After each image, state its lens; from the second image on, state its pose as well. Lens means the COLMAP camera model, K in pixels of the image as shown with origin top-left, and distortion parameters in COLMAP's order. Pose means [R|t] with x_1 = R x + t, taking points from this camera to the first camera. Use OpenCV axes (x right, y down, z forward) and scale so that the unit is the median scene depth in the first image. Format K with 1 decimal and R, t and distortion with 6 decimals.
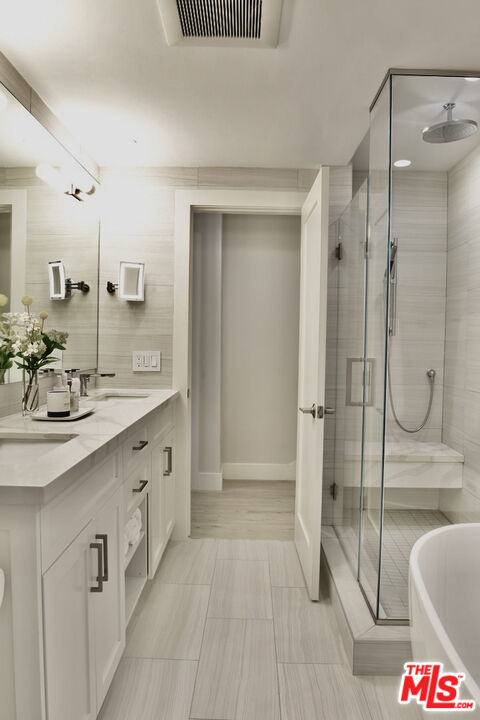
lens RADIAL K [[497.7, 0, 244.1], [0, 497.7, 358.9], [0, 0, 1]] dist [-0.042113, -0.007696]
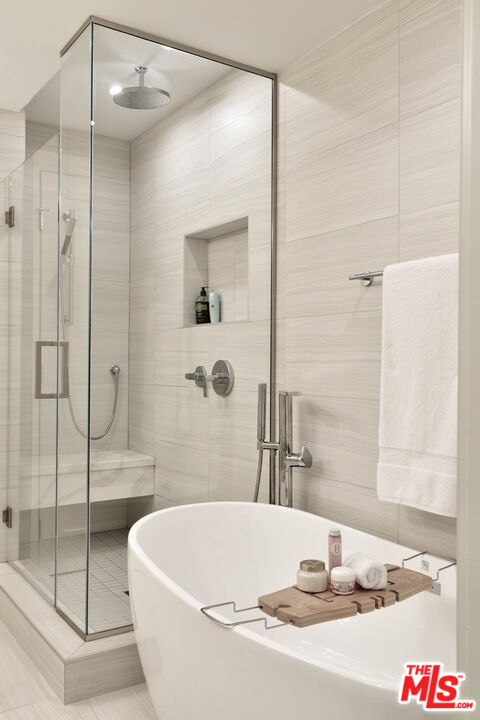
lens RADIAL K [[672.9, 0, 238.5], [0, 672.9, 366.2], [0, 0, 1]] dist [-0.011488, 0.000000]
pose [[0.823454, -0.006386, 0.567347, -0.124103], [0.021995, 0.999544, -0.020674, 0.056999], [-0.566957, 0.029503, 0.823219, -0.104137]]
